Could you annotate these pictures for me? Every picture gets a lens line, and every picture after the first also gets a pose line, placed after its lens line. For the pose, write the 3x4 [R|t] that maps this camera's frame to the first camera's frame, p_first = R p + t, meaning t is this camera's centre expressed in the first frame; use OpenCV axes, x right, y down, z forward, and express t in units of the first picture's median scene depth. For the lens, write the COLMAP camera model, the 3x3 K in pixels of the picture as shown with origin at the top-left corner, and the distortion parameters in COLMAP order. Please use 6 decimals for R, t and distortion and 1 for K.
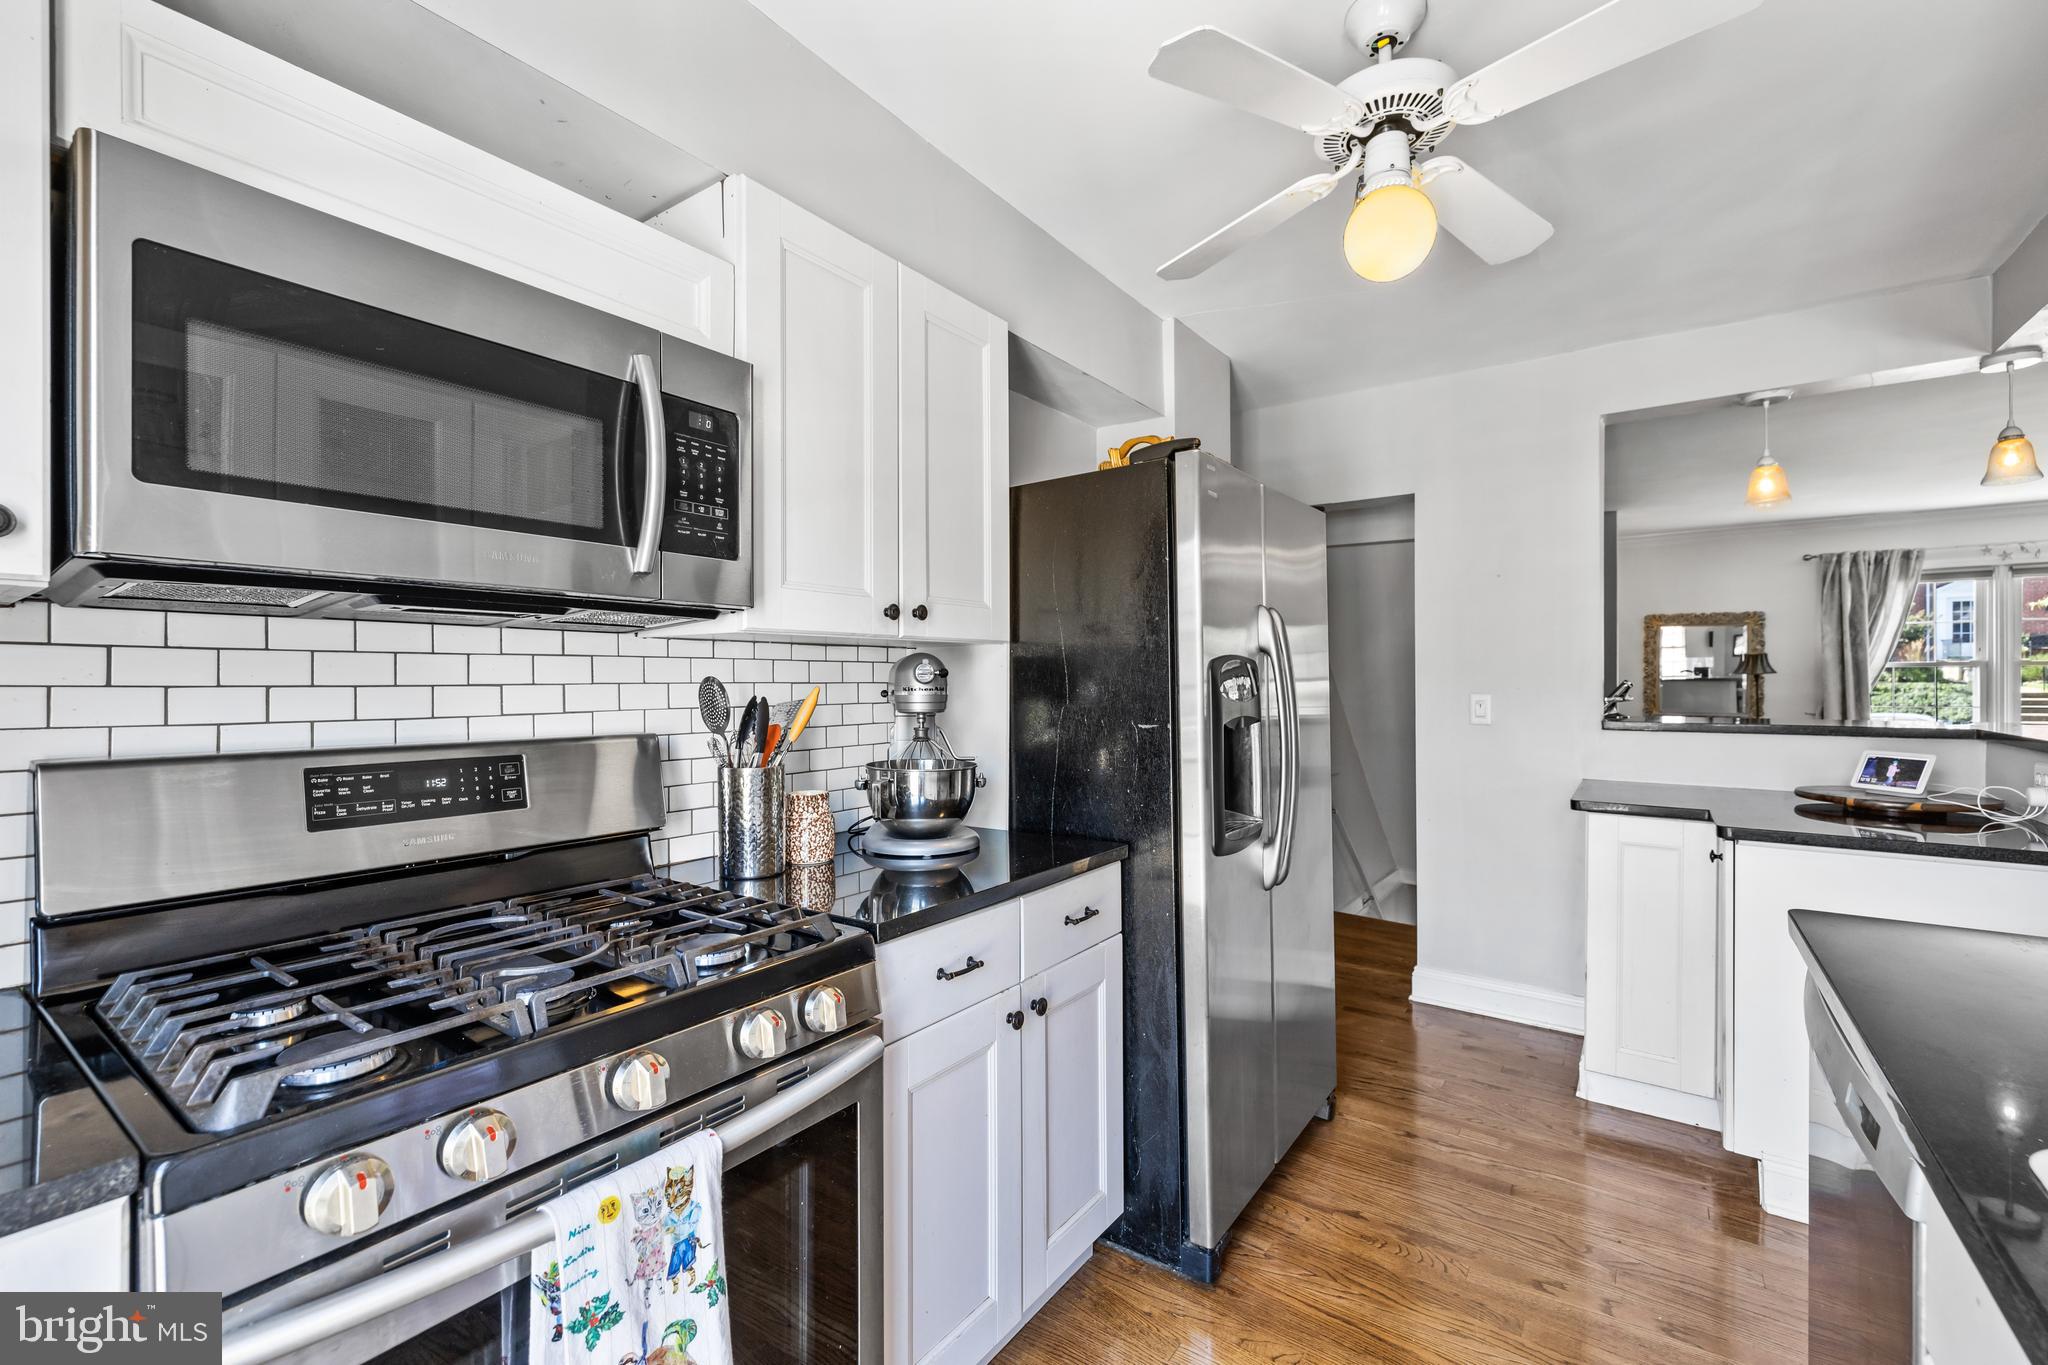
lens RADIAL K [[870.4, 0, 1021.1], [0, 870.4, 681.7], [0, 0, 1]] dist [0.002958, 0.000794]
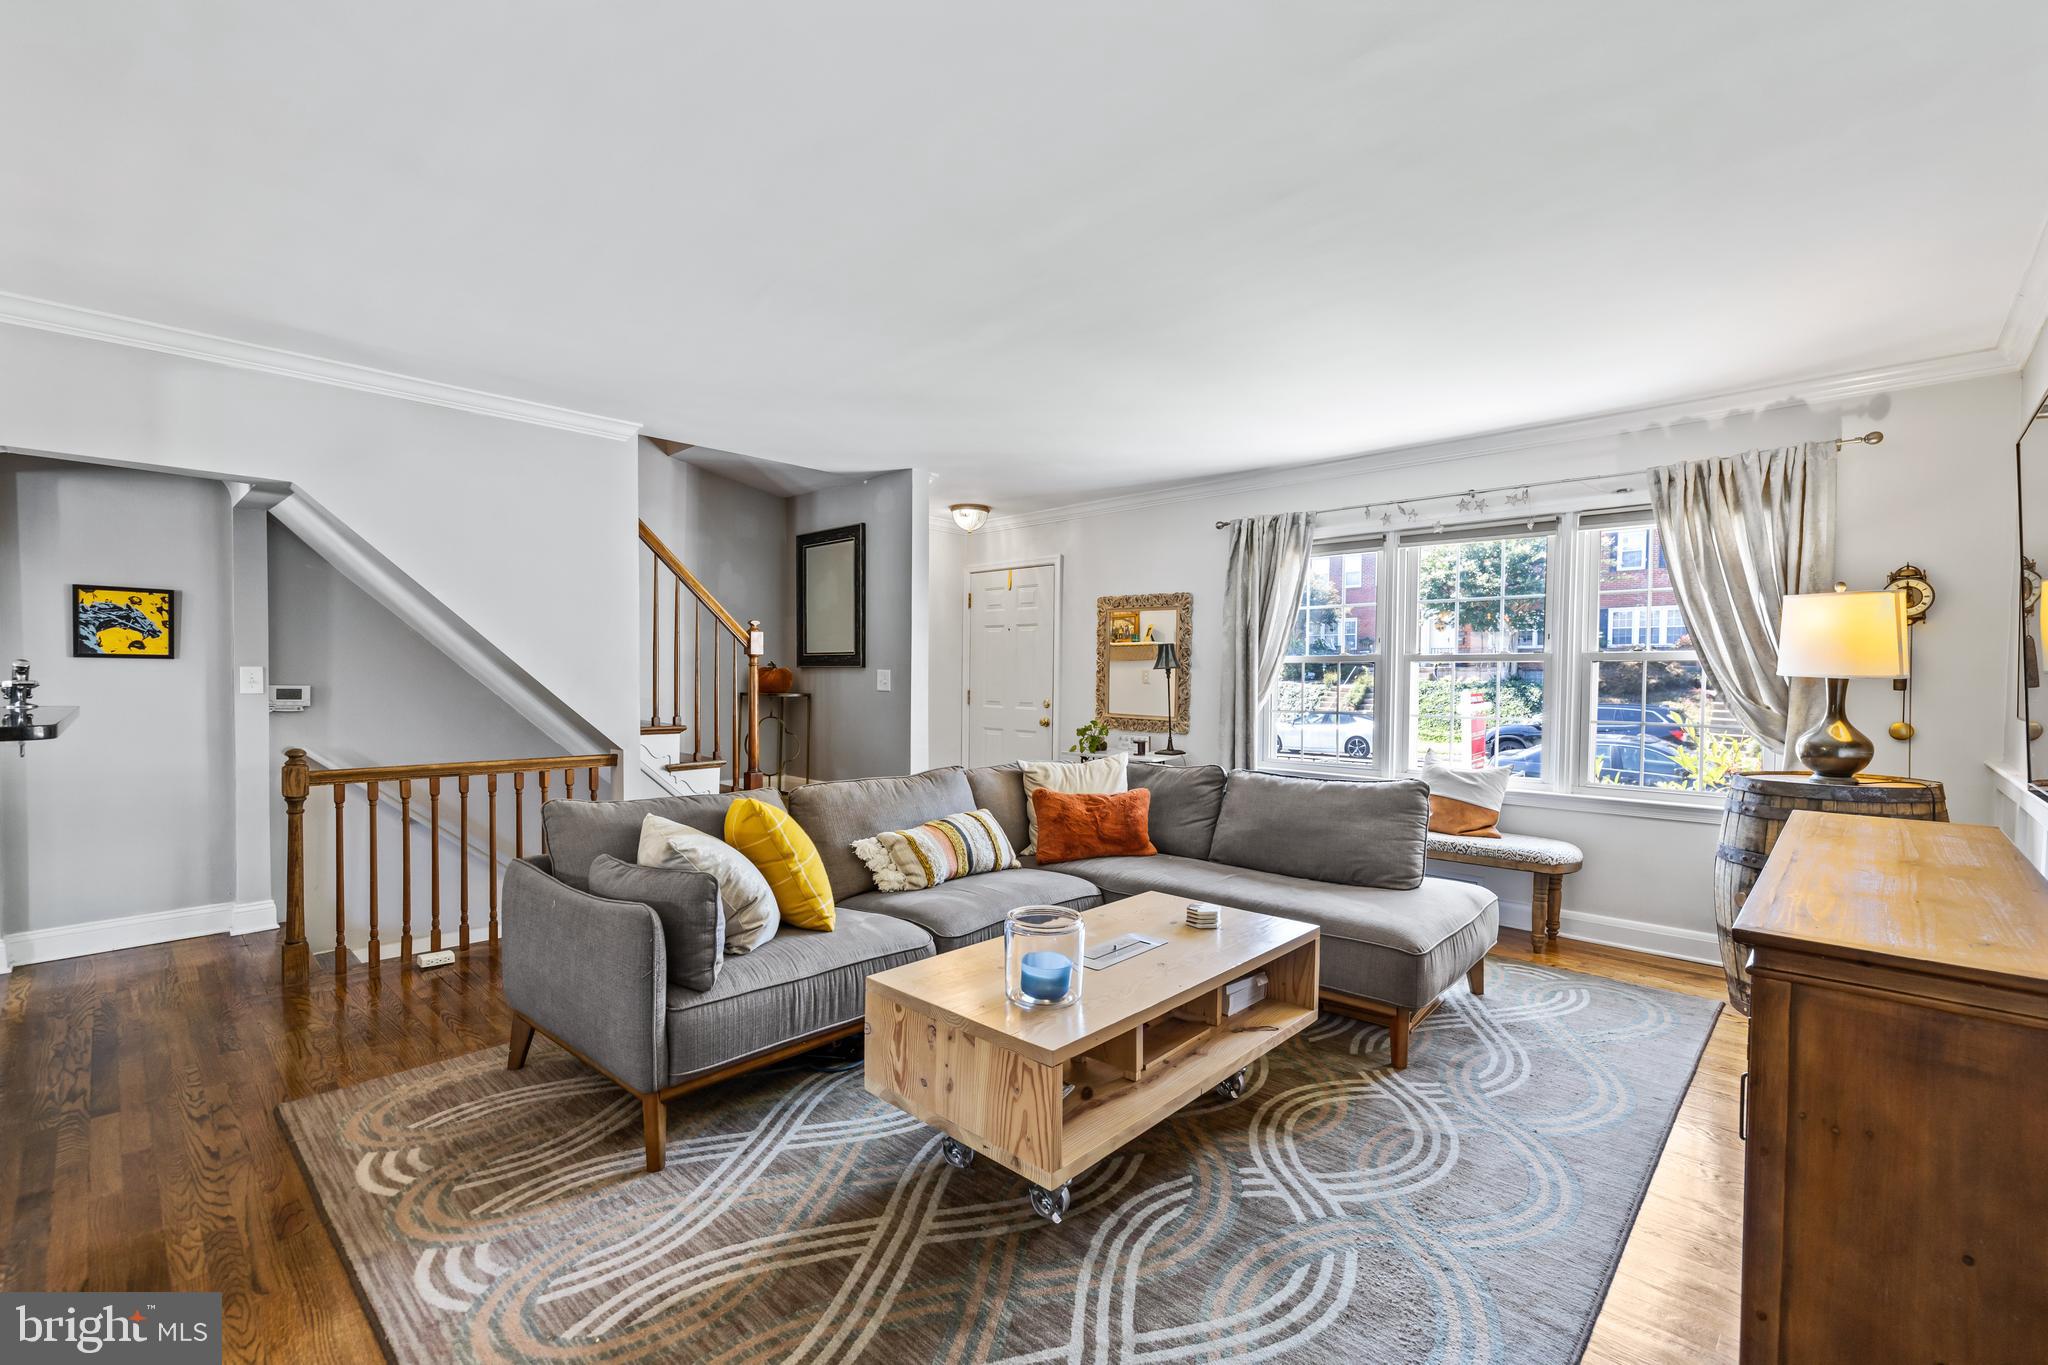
lens RADIAL K [[870.4, 0, 1017.8], [0, 870.4, 697.8], [0, 0, 1]] dist [0.002958, 0.000794]
pose [[0.990322, 0.017879, -0.137636, 0.846714], [-0.014394, 0.999551, 0.026273, -0.000664], [0.138044, -0.024038, 0.990134, 0.172262]]
